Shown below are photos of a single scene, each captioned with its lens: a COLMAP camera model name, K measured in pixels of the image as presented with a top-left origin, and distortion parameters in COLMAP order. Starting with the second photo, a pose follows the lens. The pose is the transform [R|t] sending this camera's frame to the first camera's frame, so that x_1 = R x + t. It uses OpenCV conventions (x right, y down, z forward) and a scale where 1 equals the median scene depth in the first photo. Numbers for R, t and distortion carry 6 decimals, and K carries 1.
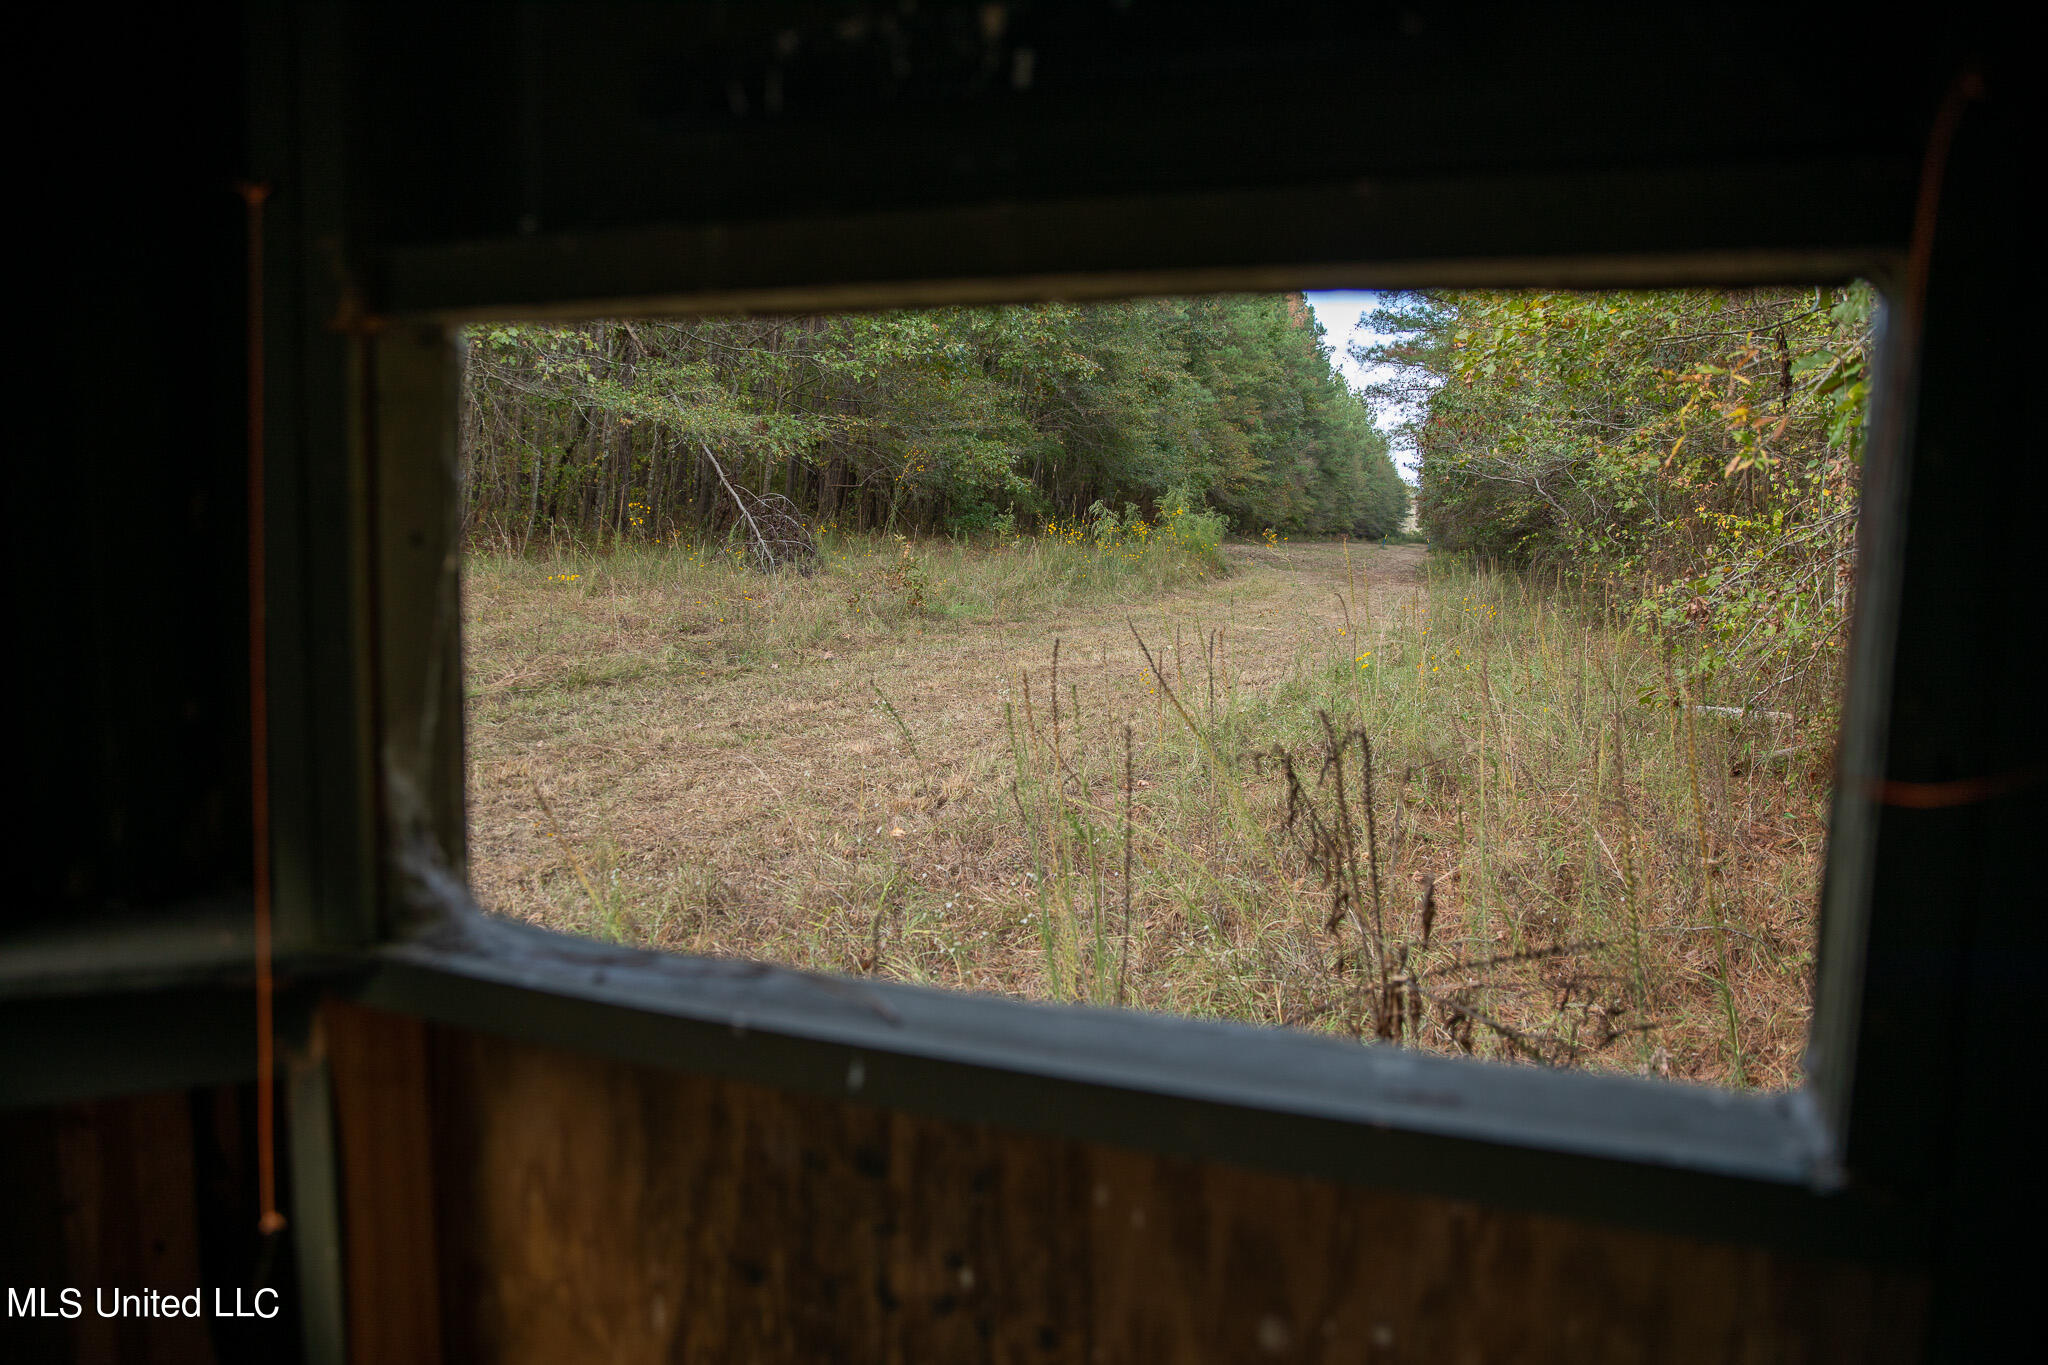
lens RADIAL K [[1431.8, 0, 1028.4], [0, 1431.8, 682.0], [0, 0, 1]] dist [-0.011671, 0.005799]
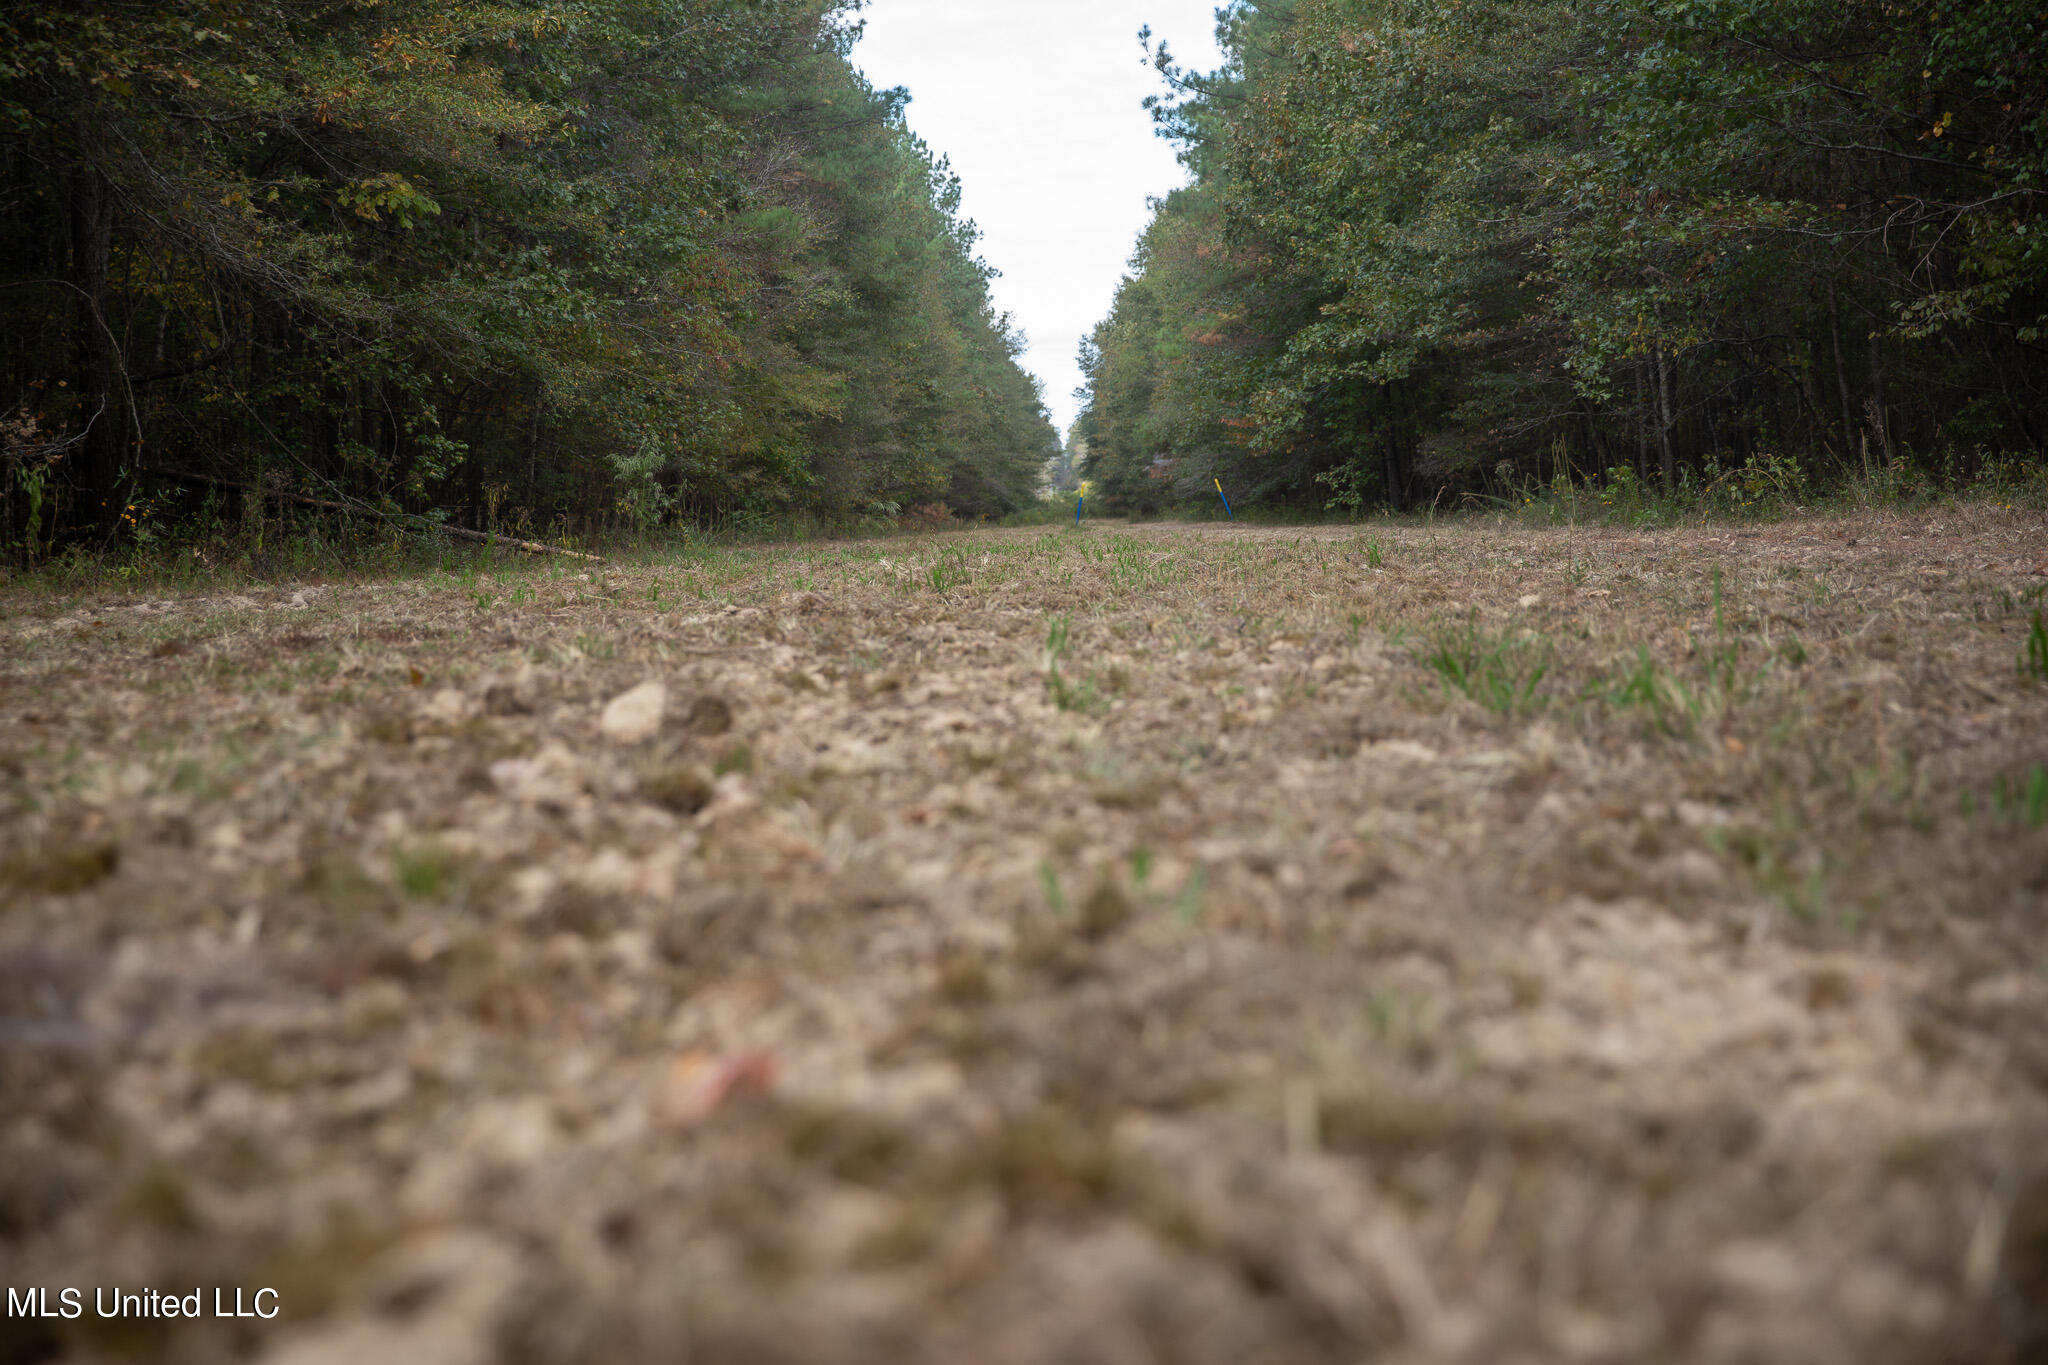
lens RADIAL K [[2980.1, 0, 1025.5], [0, 2980.1, 675.2], [0, 0, 1]] dist [0.009353, 0.000000]
pose [[0.957934, -0.131499, 0.255090, 0.084356], [0.147800, 0.987959, -0.045738, -0.041828], [-0.246004, 0.081516, 0.965835, 0.459332]]
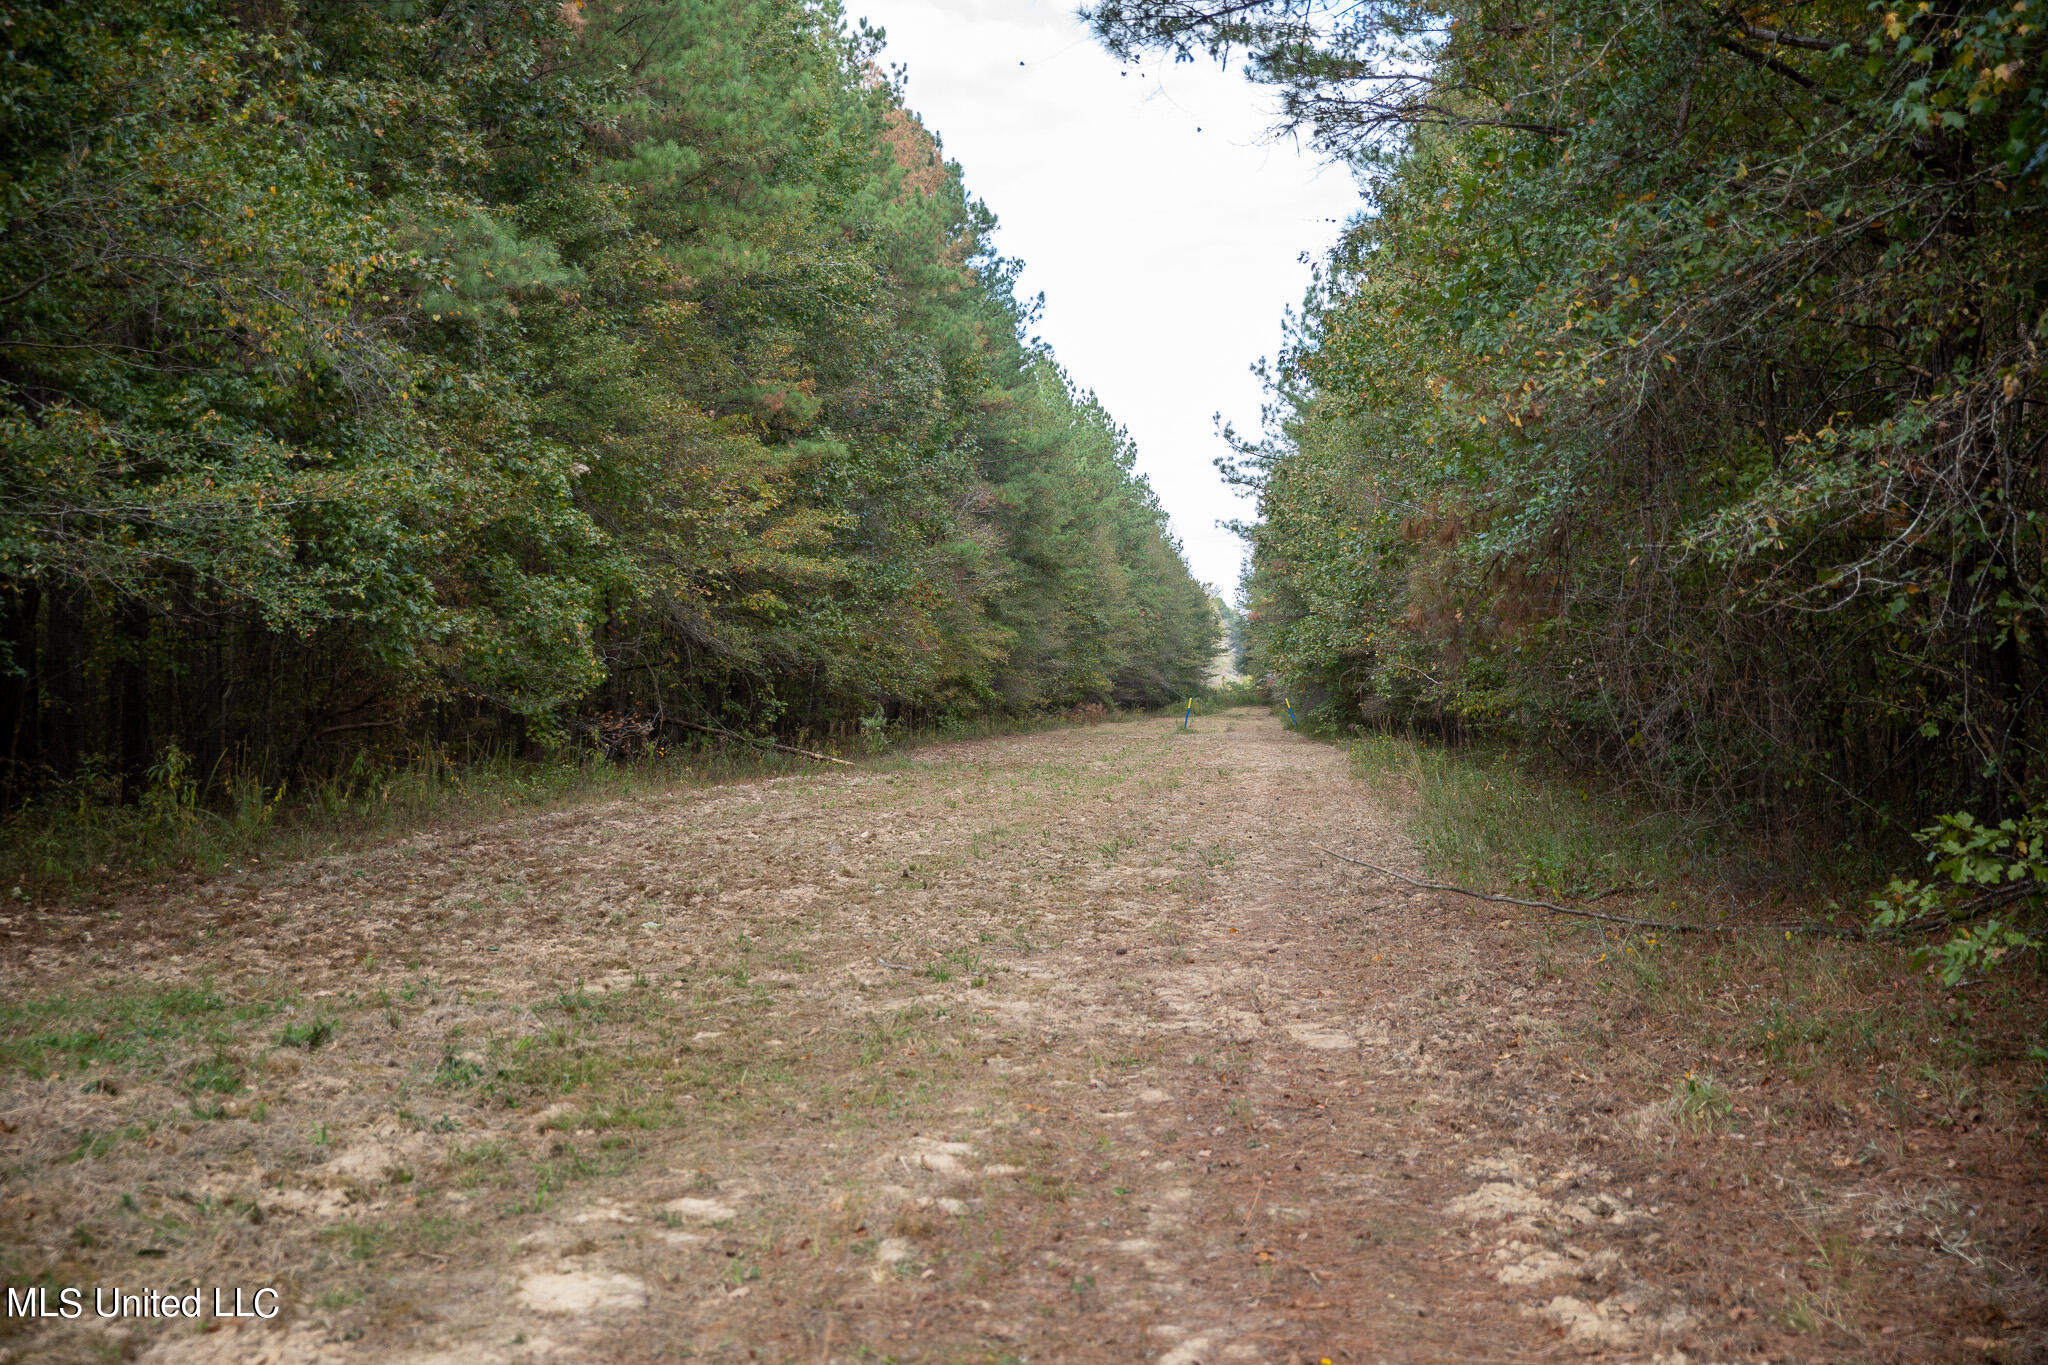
lens RADIAL K [[2710.3, 0, 1019.3], [0, 2710.3, 684.2], [0, 0, 1]] dist [0.009426, 0.000000]
pose [[0.978811, -0.082865, 0.187249, 0.058783], [0.104416, 0.988617, -0.108319, -0.029673], [-0.176142, 0.125576, 0.976322, 0.259417]]
